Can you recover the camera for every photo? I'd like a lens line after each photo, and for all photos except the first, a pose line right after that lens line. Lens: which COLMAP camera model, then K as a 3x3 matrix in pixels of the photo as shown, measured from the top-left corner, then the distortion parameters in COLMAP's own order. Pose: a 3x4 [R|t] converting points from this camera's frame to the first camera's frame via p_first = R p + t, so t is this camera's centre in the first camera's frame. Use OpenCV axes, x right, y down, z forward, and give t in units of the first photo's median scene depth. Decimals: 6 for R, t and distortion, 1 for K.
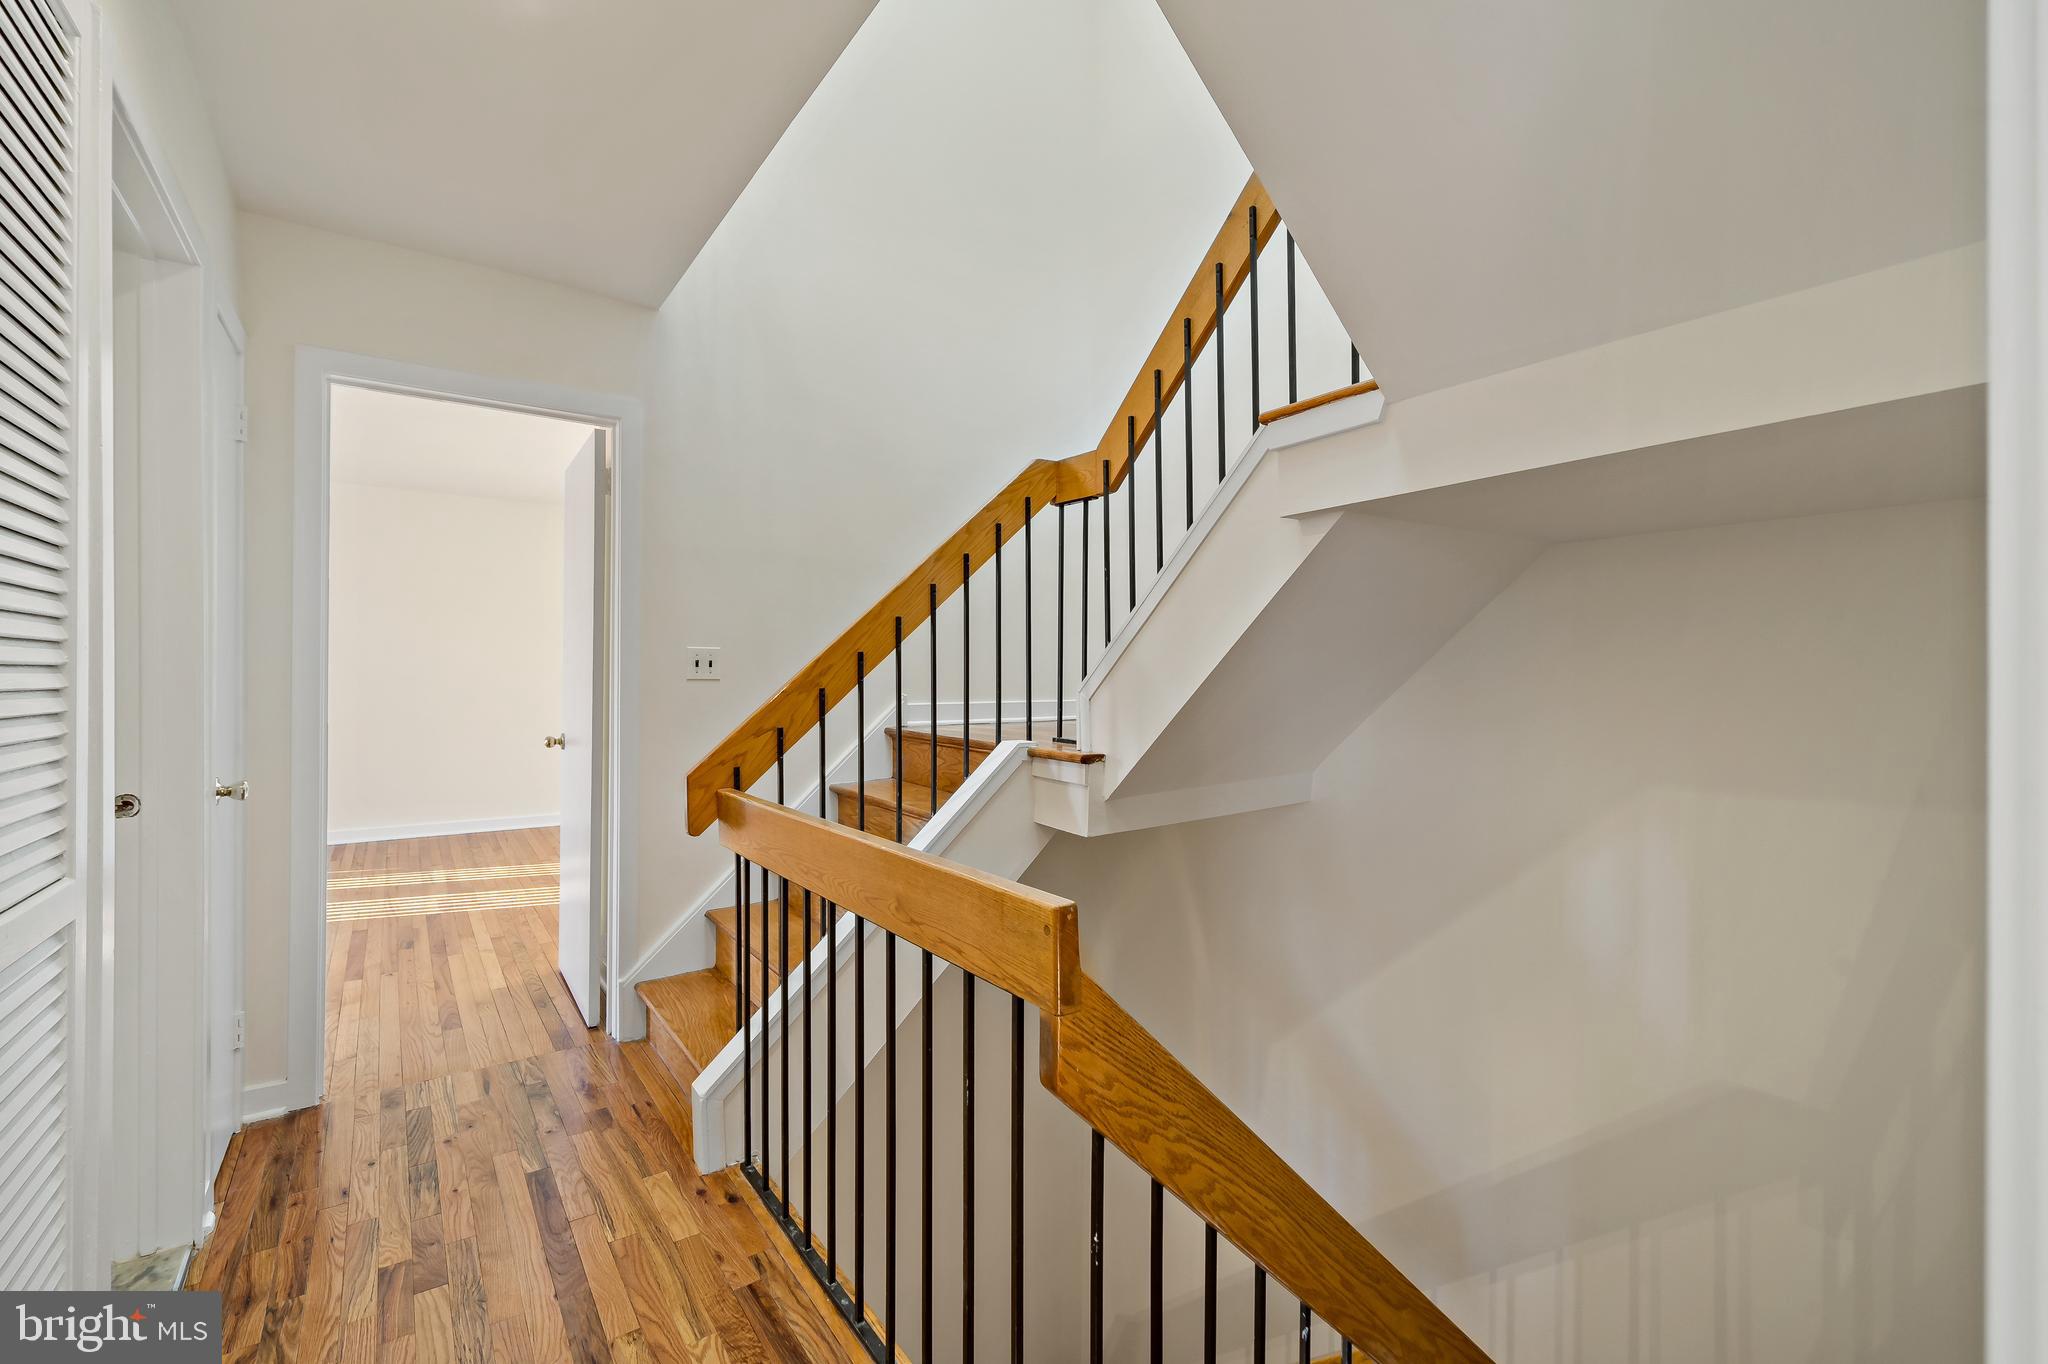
lens RADIAL K [[861.4, 0, 1024.7], [0, 861.4, 675.5], [0, 0, 1]] dist [-0.002093, -0.000176]
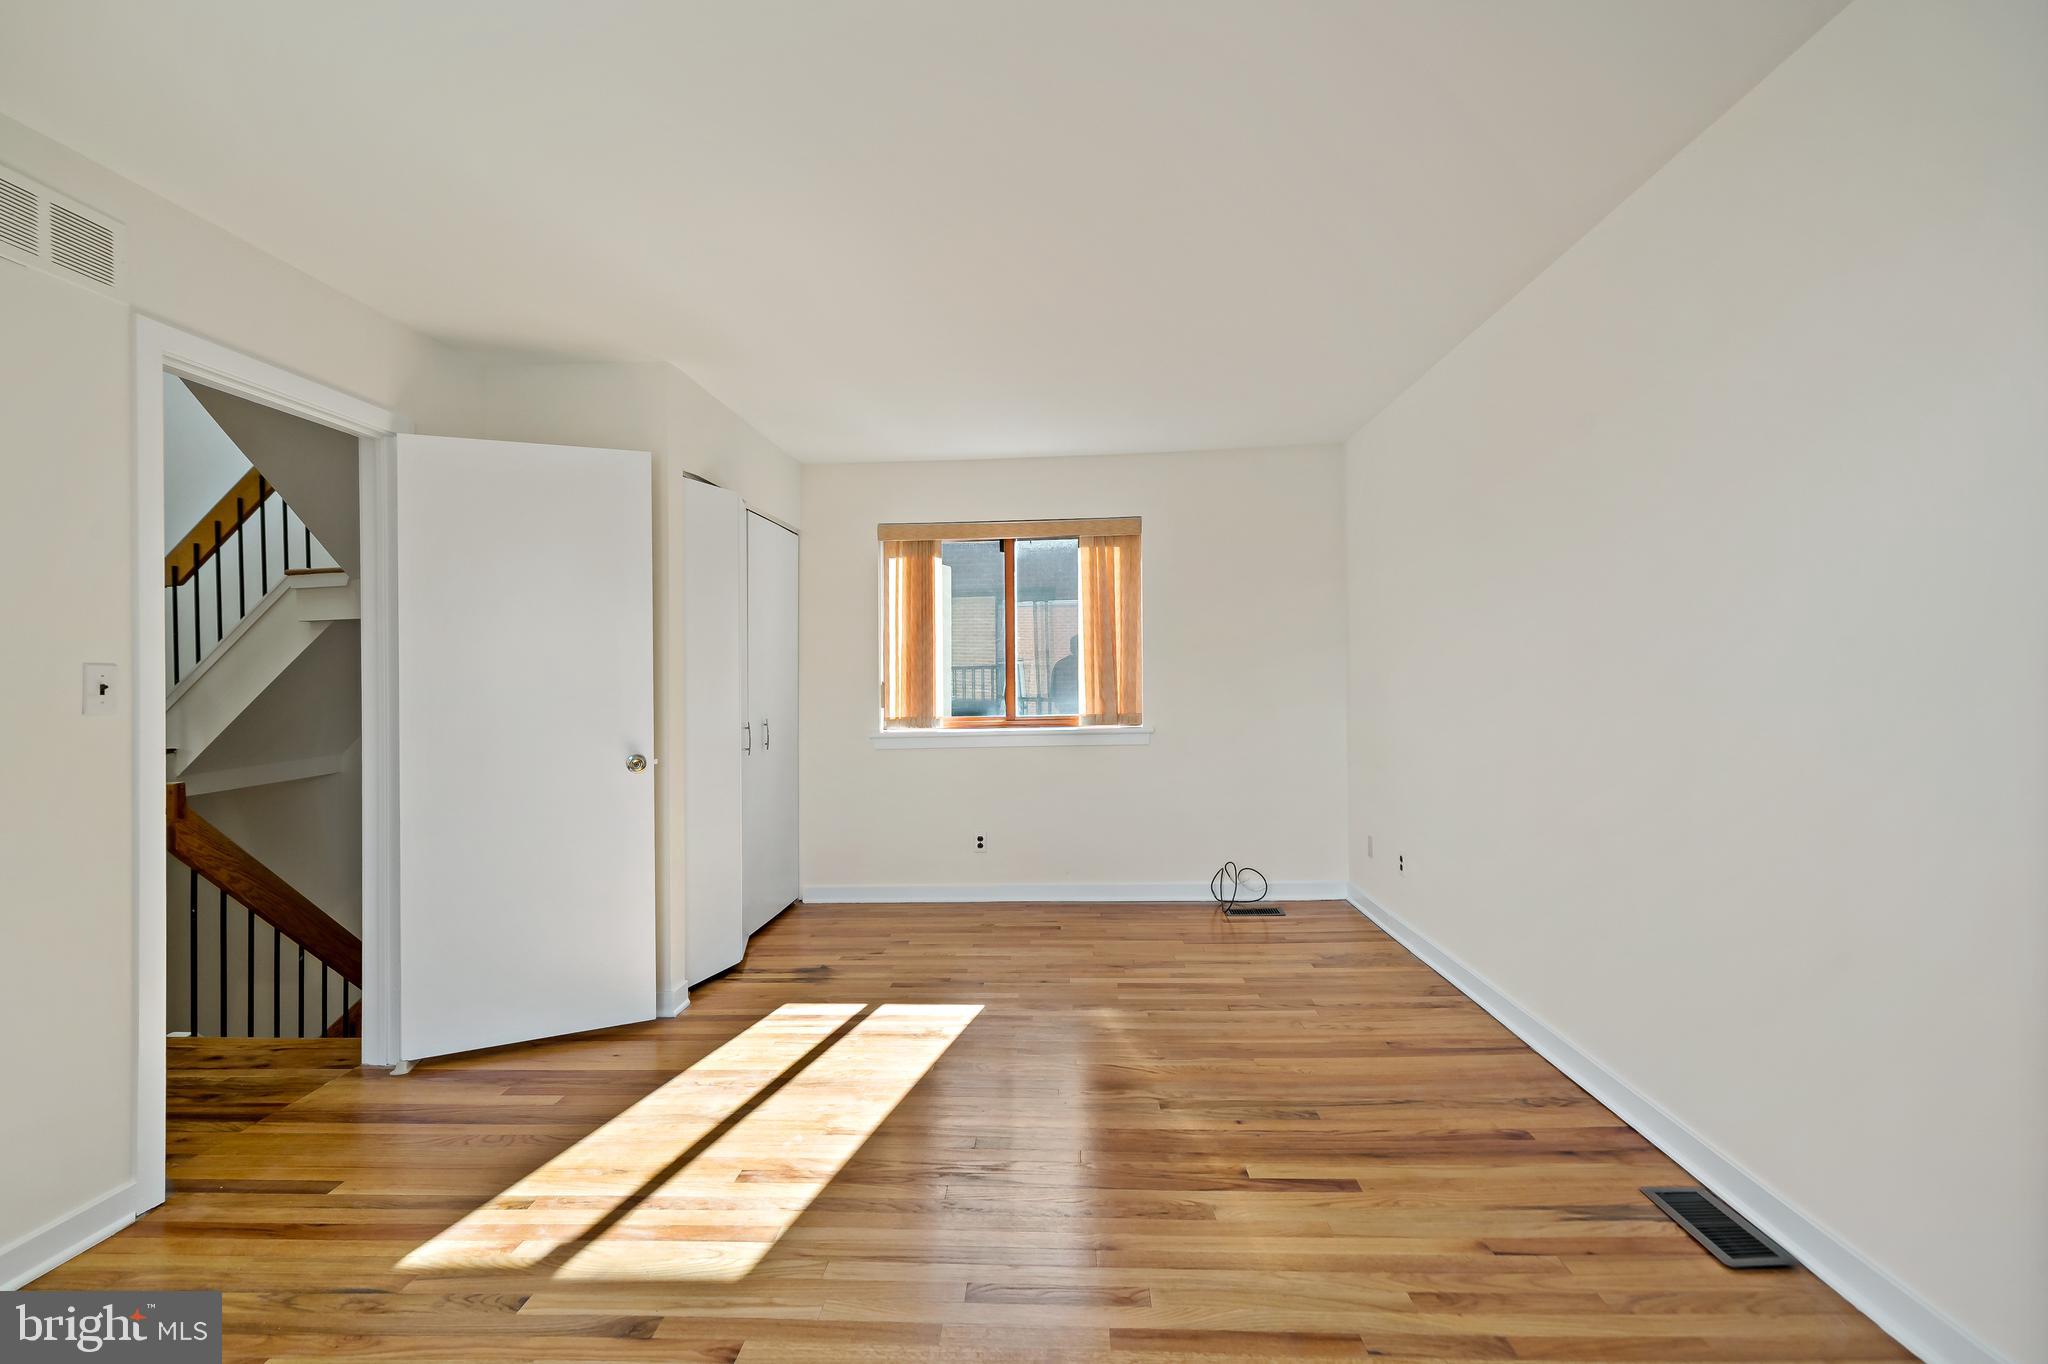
lens RADIAL K [[861.4, 0, 1035.7], [0, 861.4, 678.6], [0, 0, 1]] dist [-0.002093, -0.000176]
pose [[0.602113, 0.001813, 0.798409, -0.286212], [0.007514, 0.999940, -0.007937, -0.019654], [-0.798376, 0.010778, 0.602063, -1.637111]]
